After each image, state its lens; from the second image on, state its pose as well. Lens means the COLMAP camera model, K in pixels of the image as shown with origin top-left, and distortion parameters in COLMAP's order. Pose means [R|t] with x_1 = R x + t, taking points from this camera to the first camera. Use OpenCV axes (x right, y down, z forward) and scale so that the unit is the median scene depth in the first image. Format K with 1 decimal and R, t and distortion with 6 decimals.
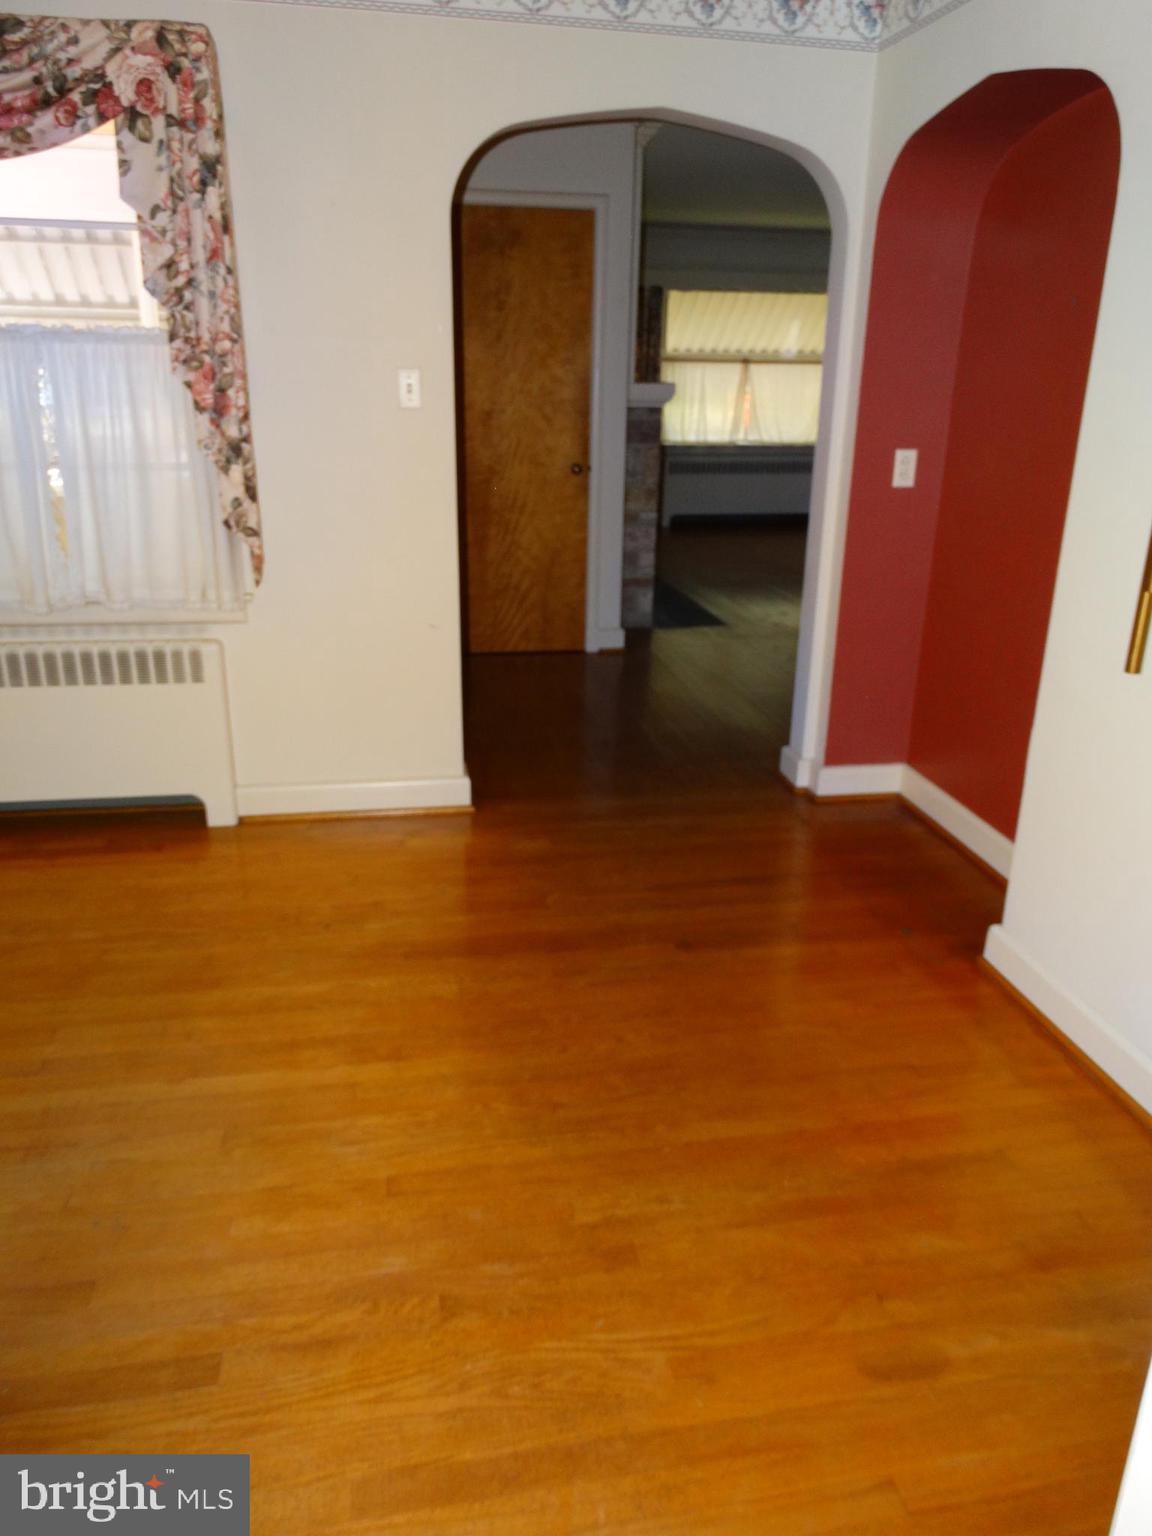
lens RADIAL K [[1091.2, 0, 573.3], [0, 1091.2, 768.5], [0, 0, 1]] dist [0.003591, -0.001786]
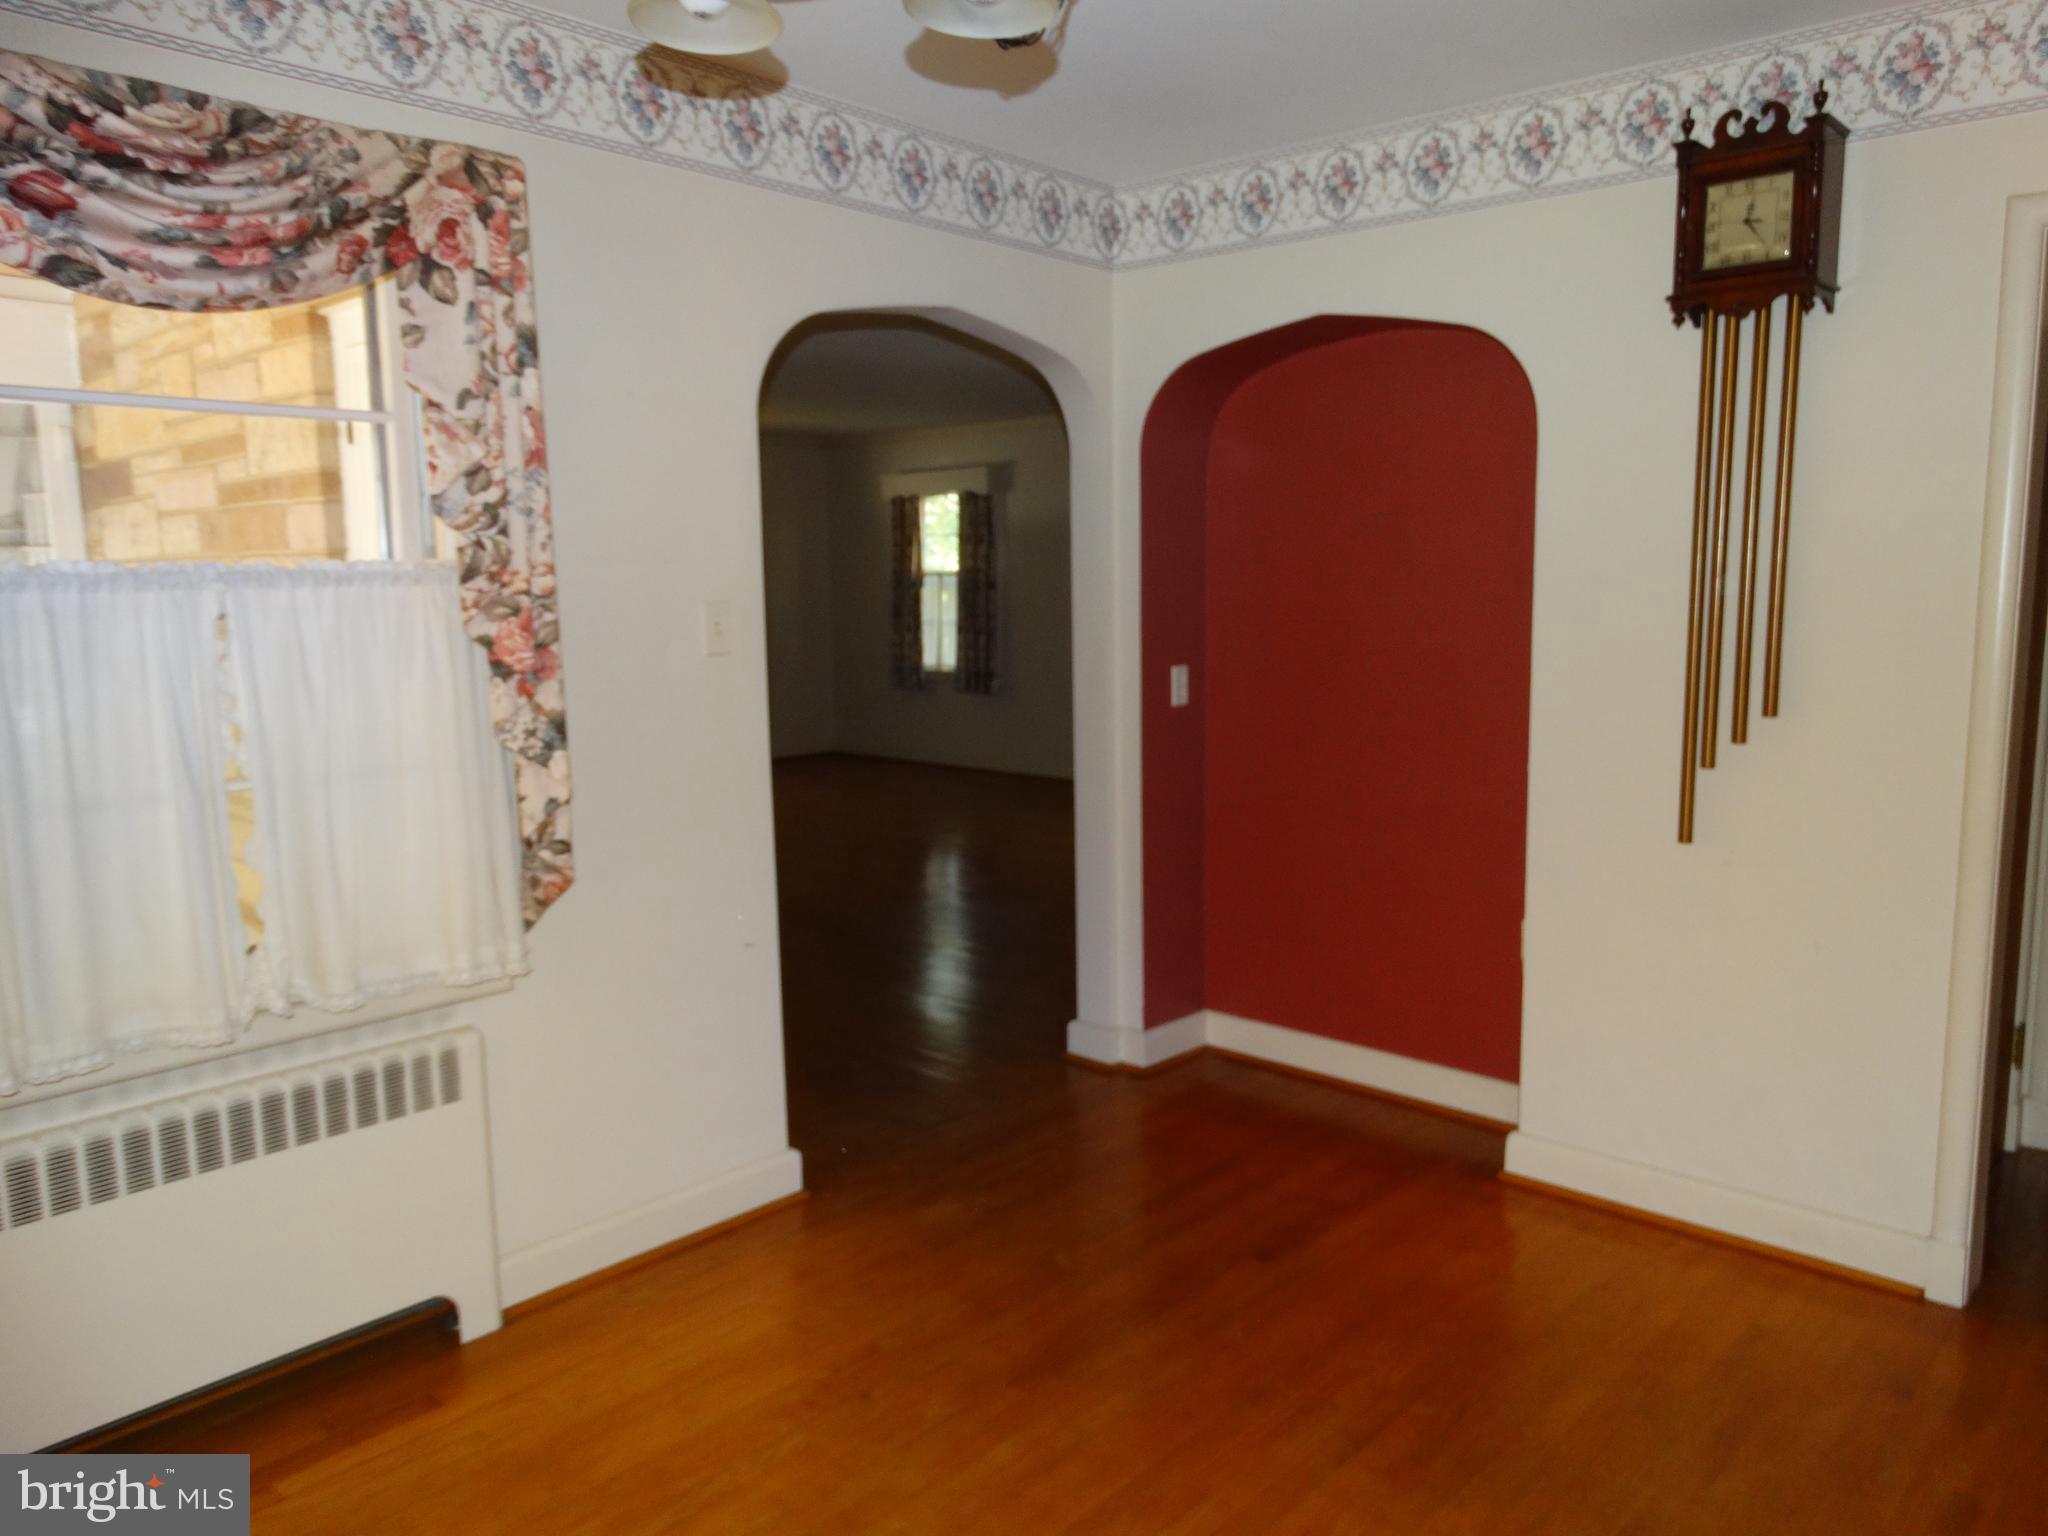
lens RADIAL K [[1454.9, 0, 1029.0], [0, 1454.9, 768.6], [0, 0, 1]] dist [0.003591, -0.001786]
pose [[0.785055, -0.105959, 0.610296, -0.690641], [0.227730, 0.965630, -0.125290, -0.101346], [-0.576044, 0.237342, 0.782203, 0.158432]]
